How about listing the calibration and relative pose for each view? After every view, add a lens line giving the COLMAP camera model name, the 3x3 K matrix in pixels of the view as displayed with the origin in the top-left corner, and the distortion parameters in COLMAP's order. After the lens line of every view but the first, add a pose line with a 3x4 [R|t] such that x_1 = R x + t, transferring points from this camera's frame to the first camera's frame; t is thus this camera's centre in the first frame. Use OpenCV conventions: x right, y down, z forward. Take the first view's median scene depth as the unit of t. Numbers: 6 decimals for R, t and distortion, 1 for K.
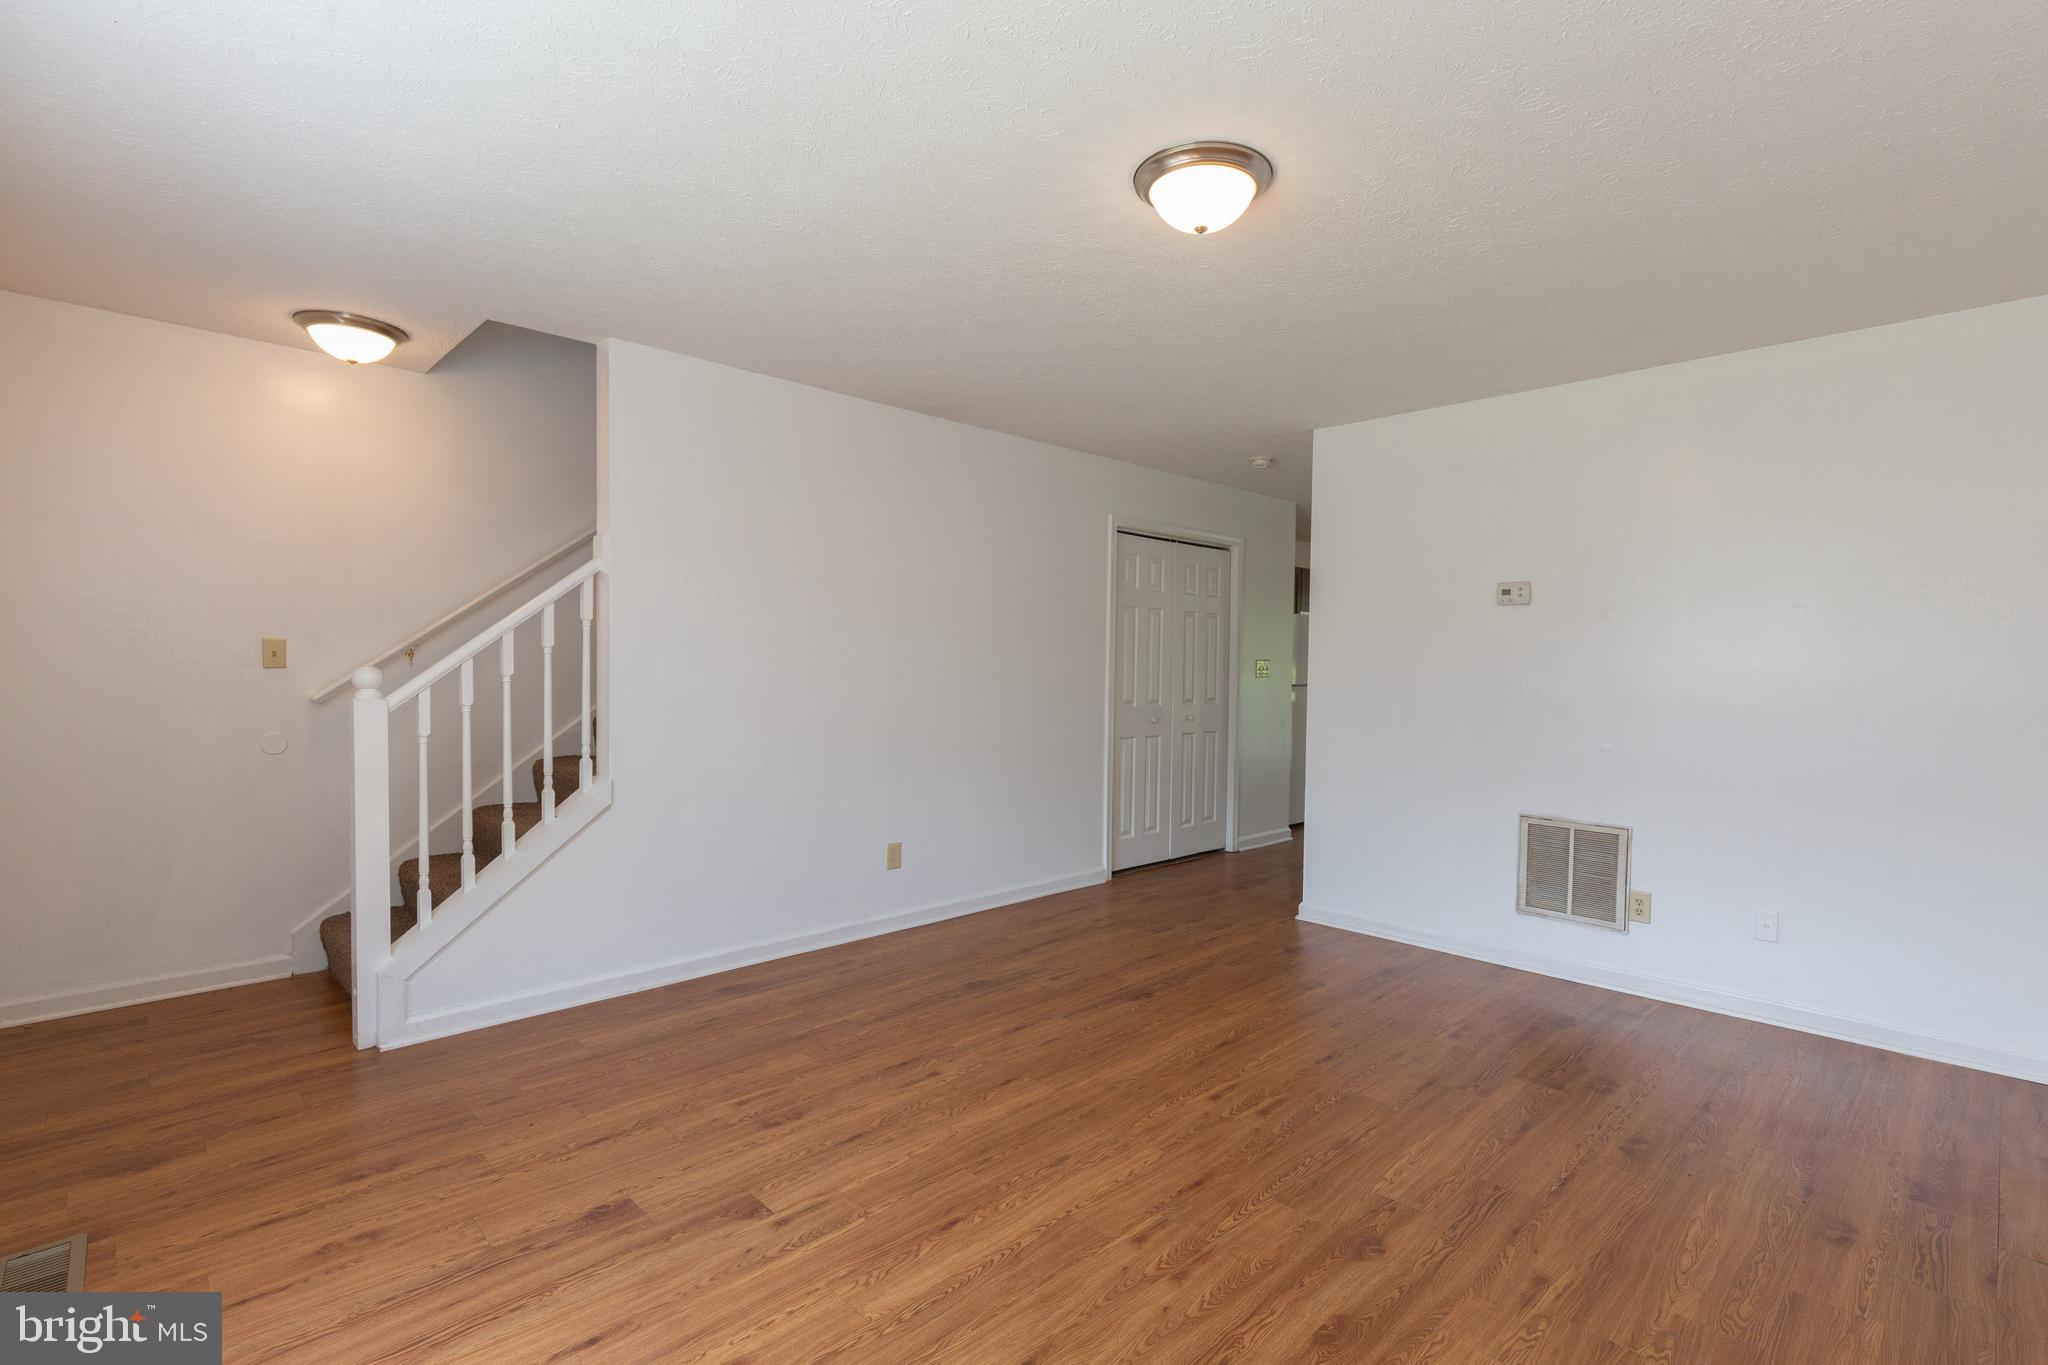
lens RADIAL K [[984.5, 0, 1027.9], [0, 984.5, 693.0], [0, 0, 1]] dist [0.004342, -0.000141]
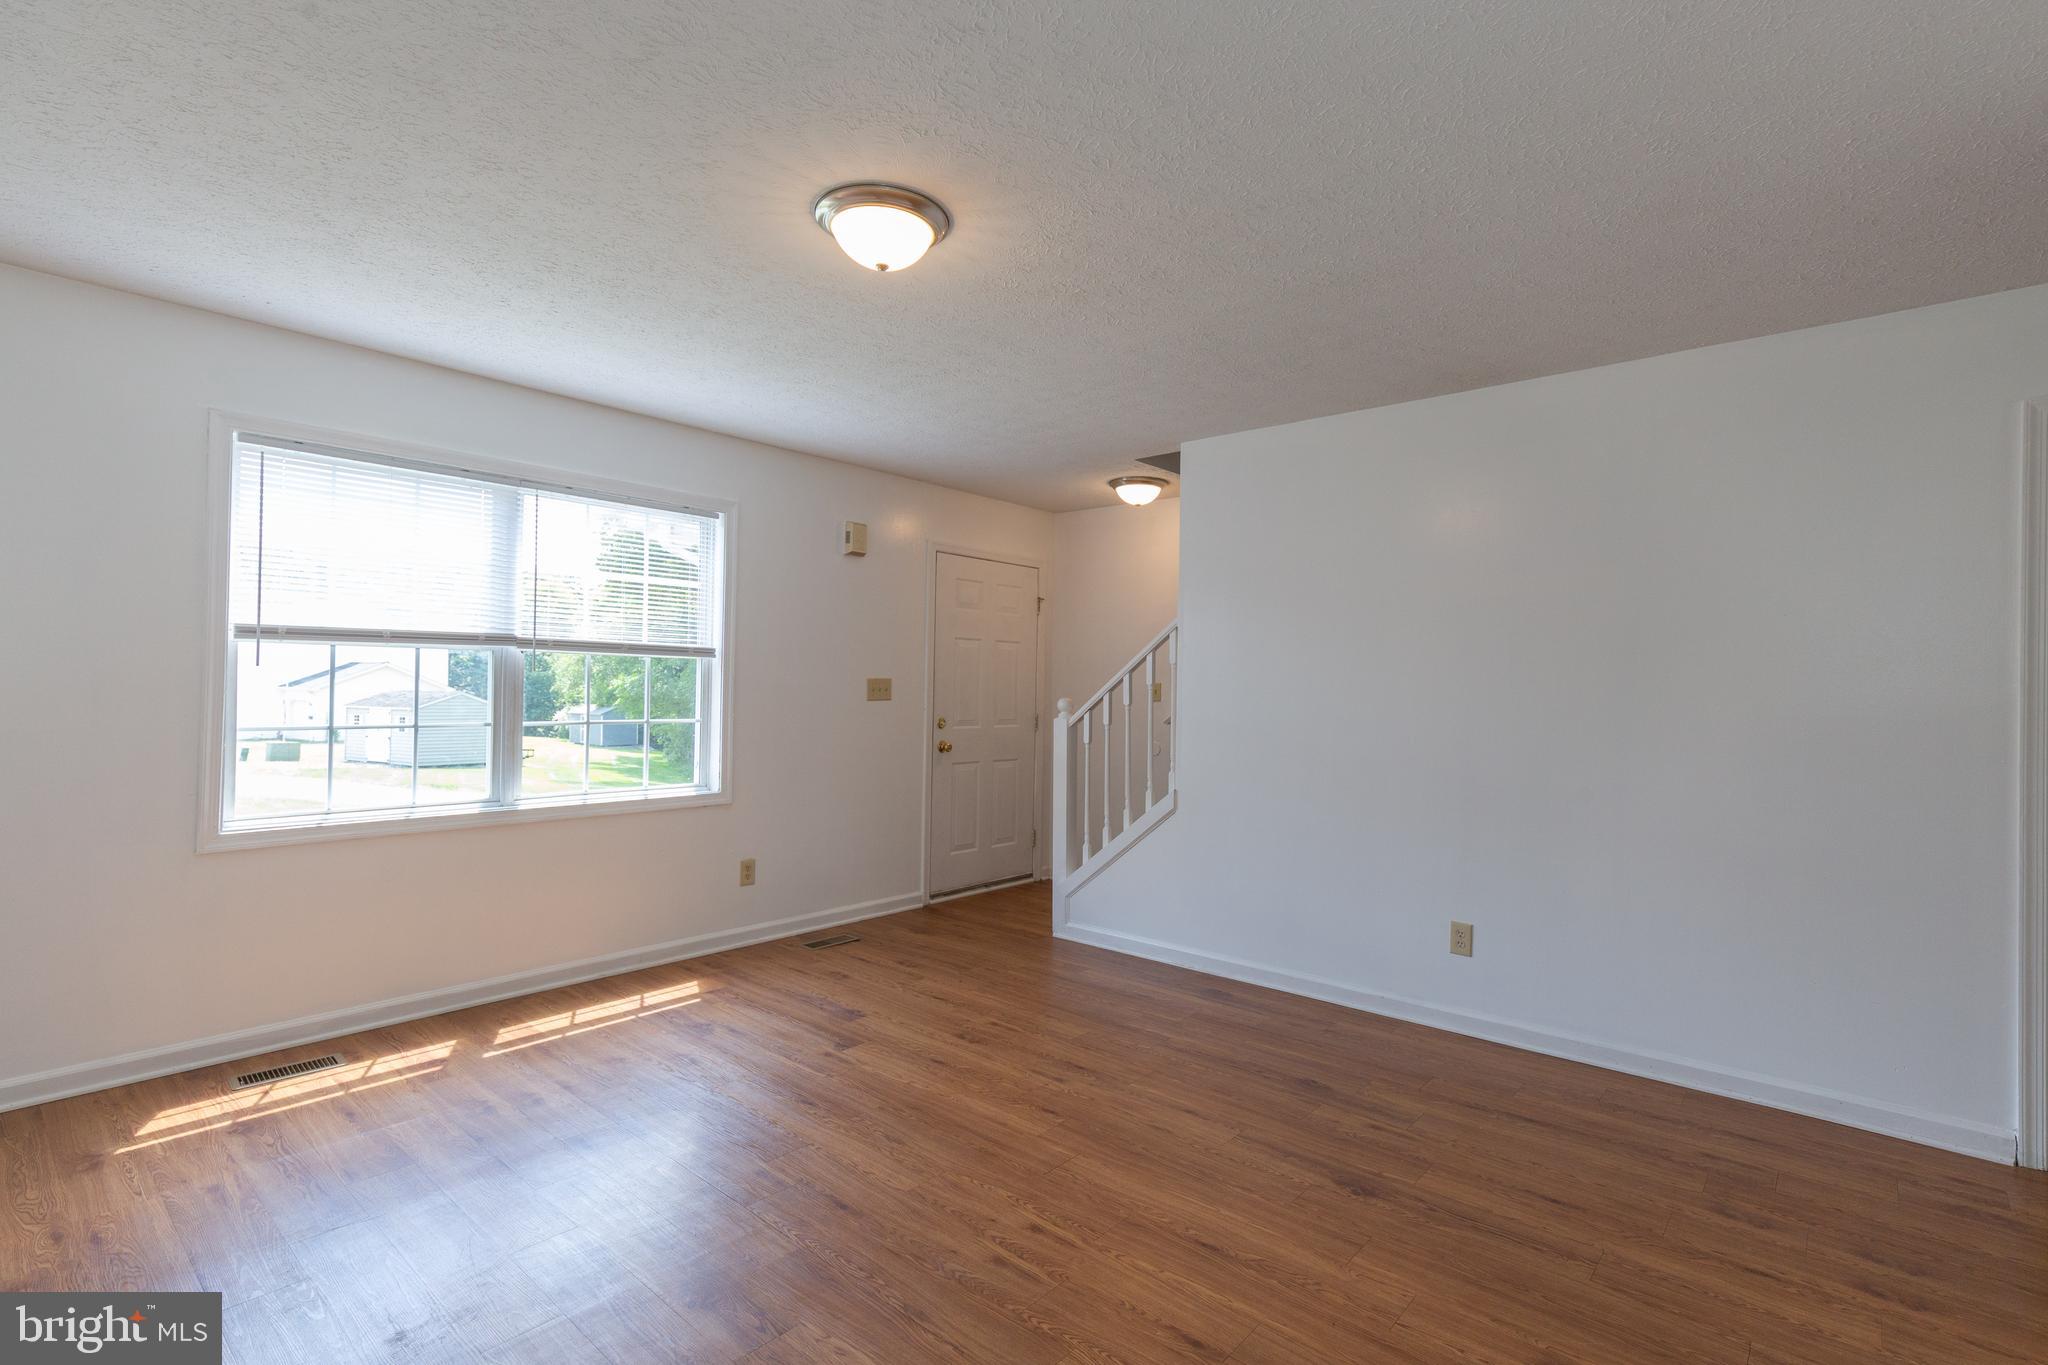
lens RADIAL K [[922.9, 0, 1025.0], [0, 922.9, 678.5], [0, 0, 1]] dist [0.001258, -0.000856]
pose [[0.083296, -0.018095, -0.996361, 0.836274], [-0.049413, 0.998530, -0.022265, -0.020462], [0.995299, 0.051088, 0.082280, 0.795202]]
